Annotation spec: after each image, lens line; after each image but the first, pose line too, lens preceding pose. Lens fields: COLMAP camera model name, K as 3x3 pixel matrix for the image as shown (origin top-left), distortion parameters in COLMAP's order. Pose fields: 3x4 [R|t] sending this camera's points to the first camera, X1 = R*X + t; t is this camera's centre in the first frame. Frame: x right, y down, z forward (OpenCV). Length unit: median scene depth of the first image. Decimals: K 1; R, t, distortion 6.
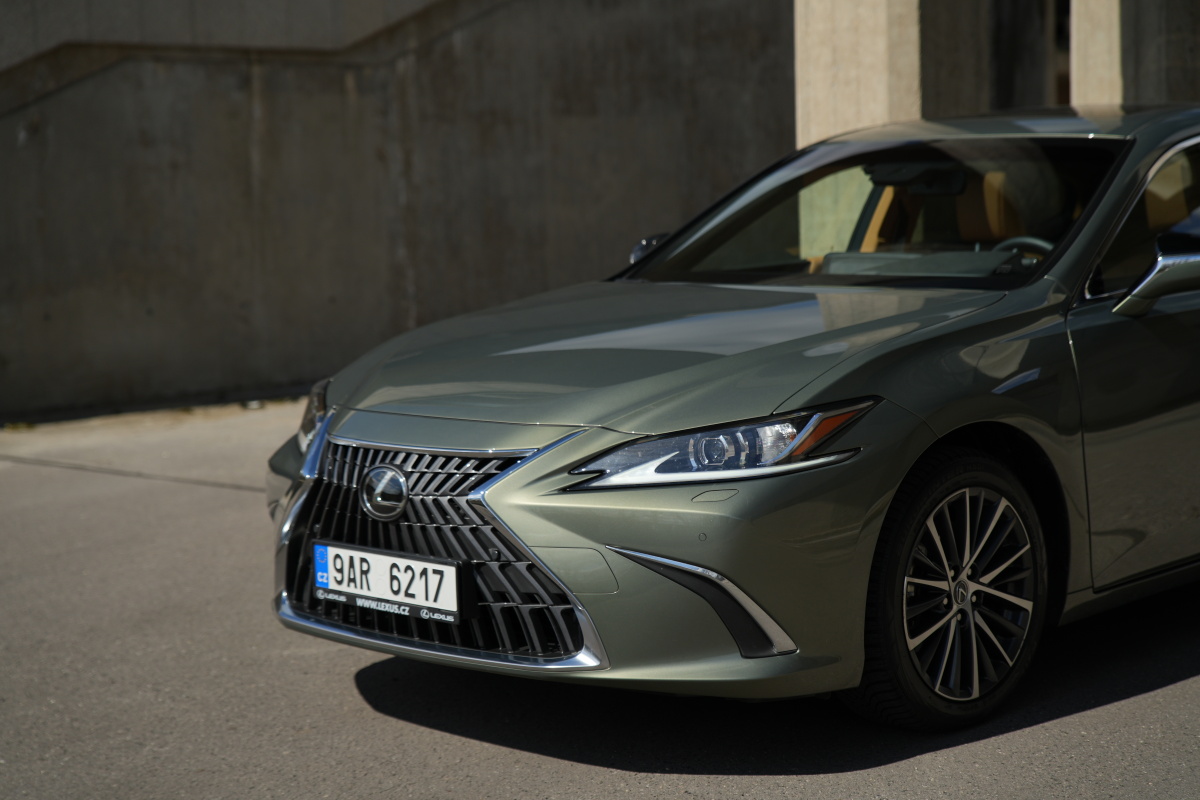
lens RADIAL K [[2327.5, 0, 598.2], [0, 2327.5, 423.9], [0, 0, 1]] dist [0.038011, -0.158184]
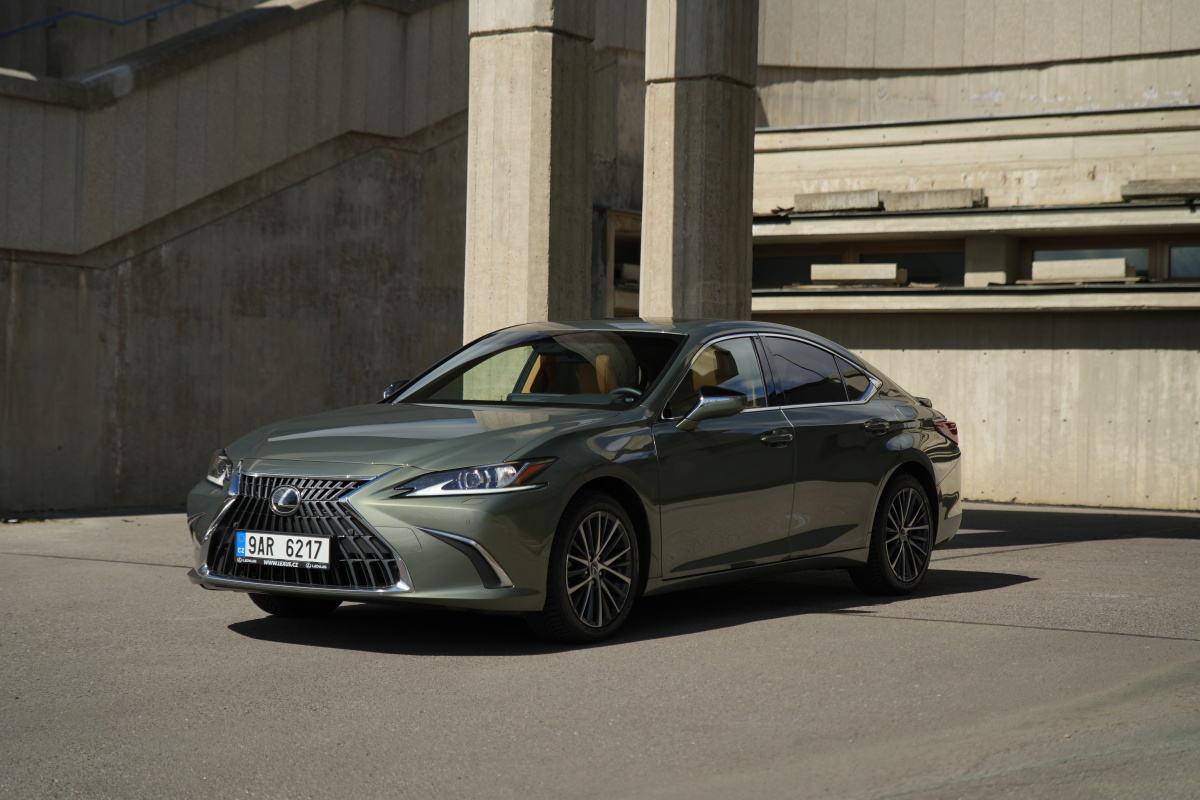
lens RADIAL K [[2327.5, 0, 598.2], [0, 2327.5, 423.9], [0, 0, 1]] dist [0.038011, -0.158184]
pose [[0.979032, 0.047744, 0.198032, -0.210958], [-0.028130, 0.994519, -0.100701, 0.143199], [-0.201754, 0.093019, 0.975009, -0.806198]]
